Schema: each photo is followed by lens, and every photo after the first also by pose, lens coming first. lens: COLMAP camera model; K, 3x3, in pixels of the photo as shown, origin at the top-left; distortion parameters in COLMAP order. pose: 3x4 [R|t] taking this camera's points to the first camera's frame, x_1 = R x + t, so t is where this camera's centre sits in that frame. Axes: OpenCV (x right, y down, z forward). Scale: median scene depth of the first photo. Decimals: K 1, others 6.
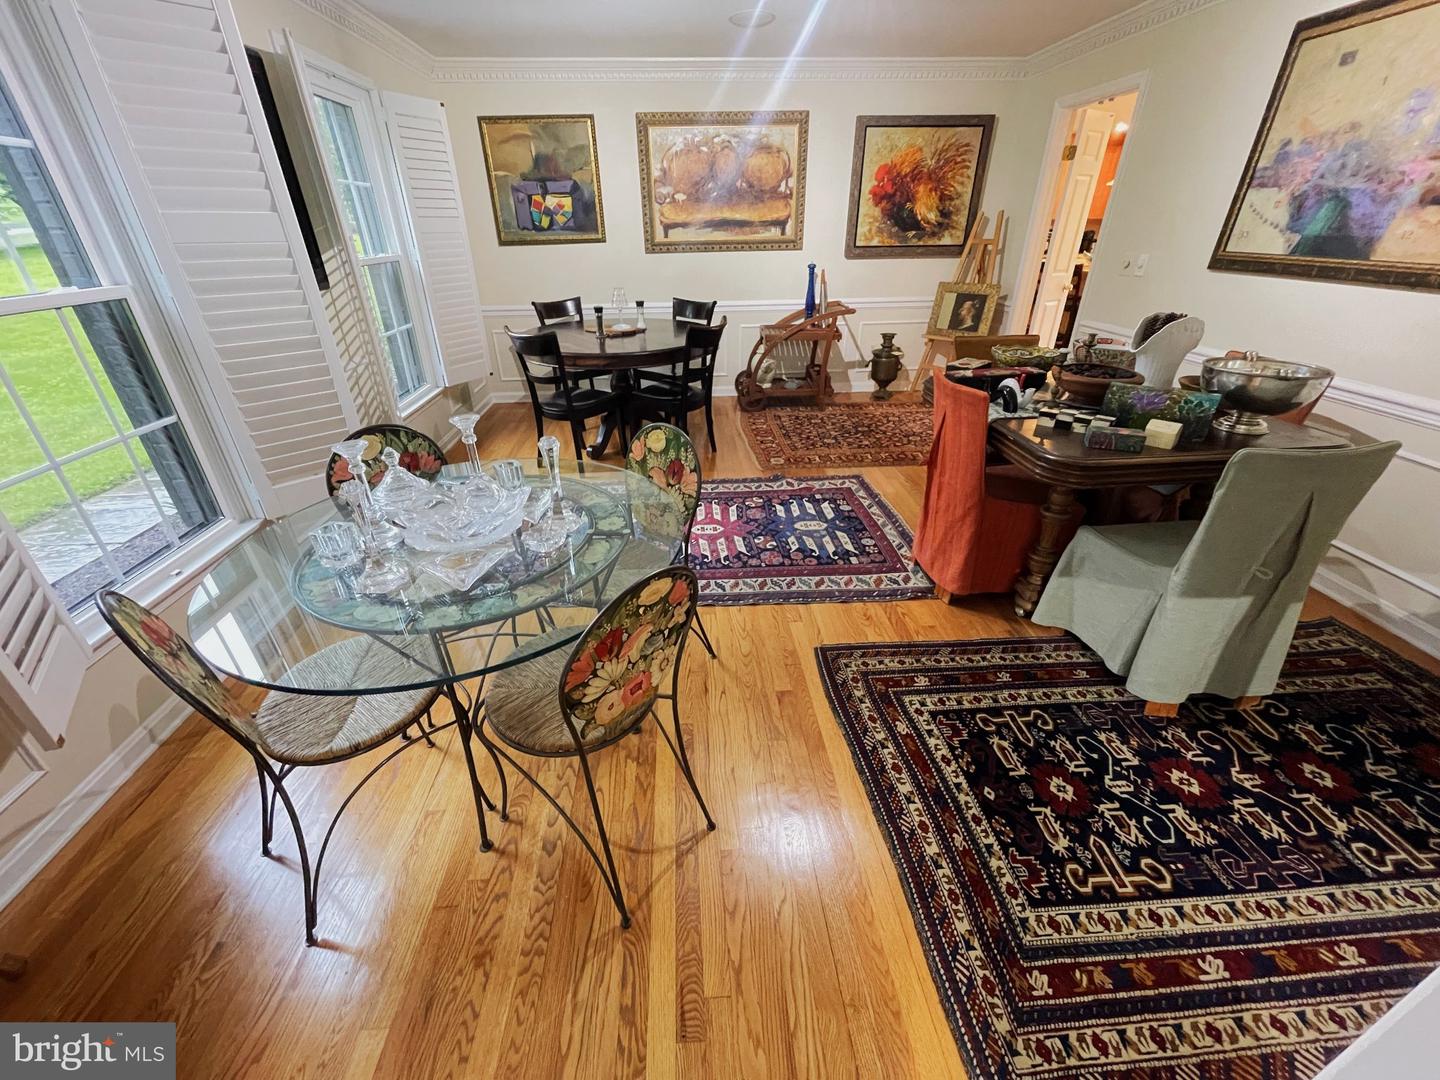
lens RADIAL K [[581.8, 0, 716.5], [0, 581.8, 535.6], [0, 0, 1]] dist [-0.003239, 0.001062]
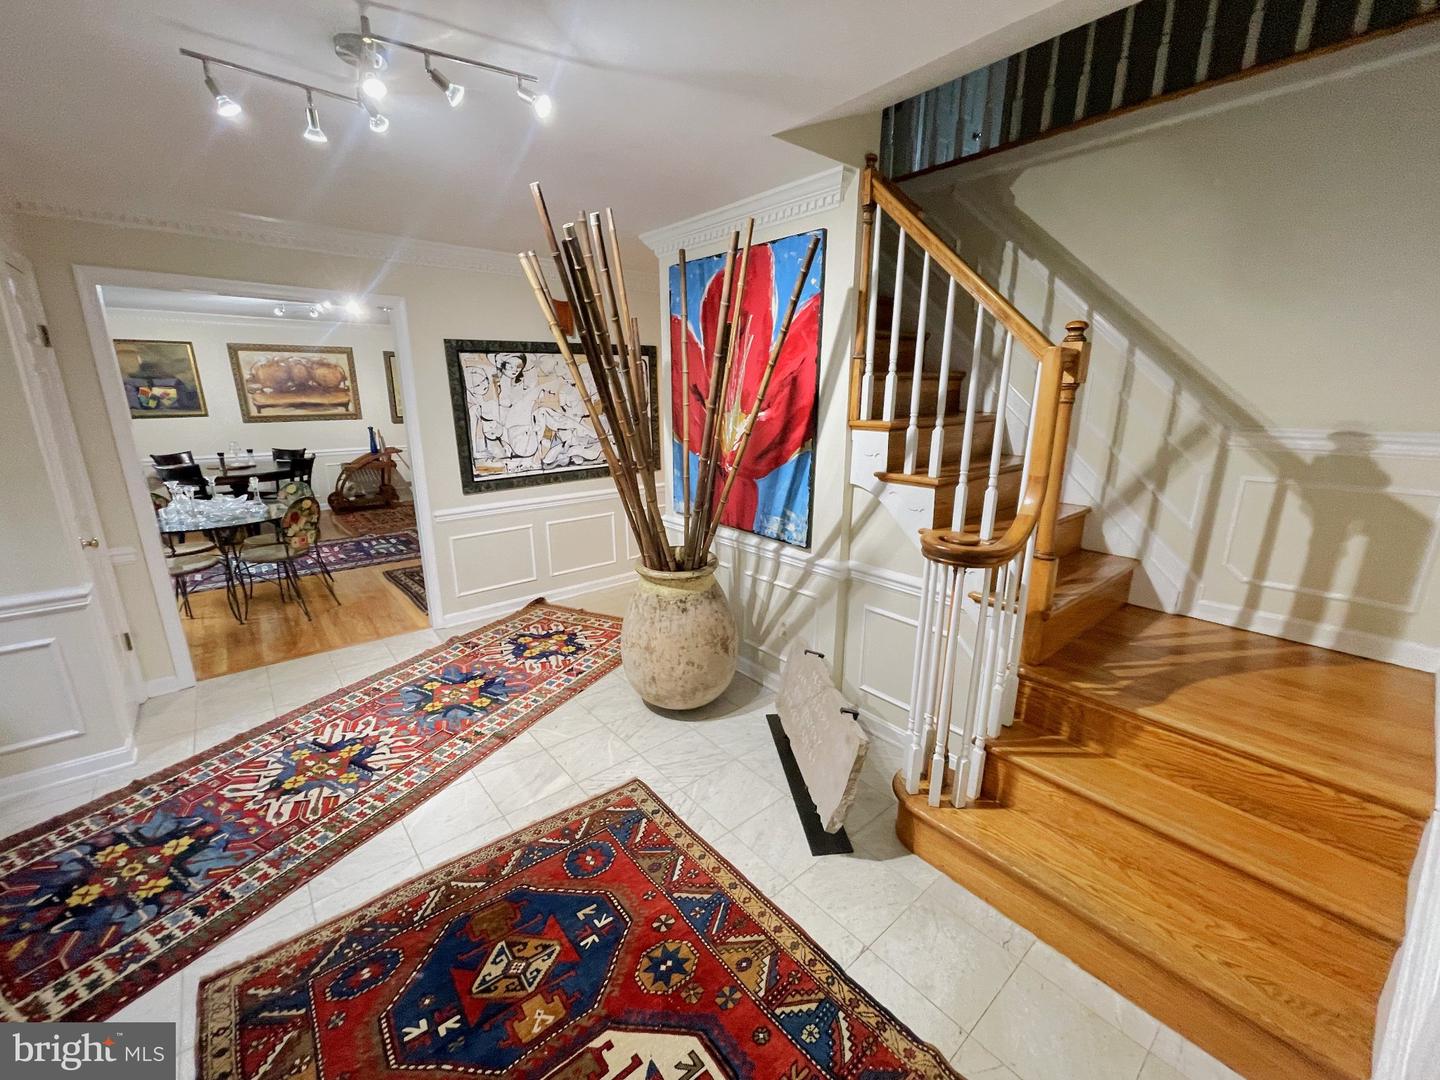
lens RADIAL K [[581.8, 0, 715.1], [0, 581.8, 543.0], [0, 0, 1]] dist [-0.003239, 0.001062]
pose [[0.809977, -0.135197, 0.570665, -0.033956], [0.269791, 0.949886, -0.157890, 0.399860], [-0.520721, 0.281847, 0.805861, -0.805947]]
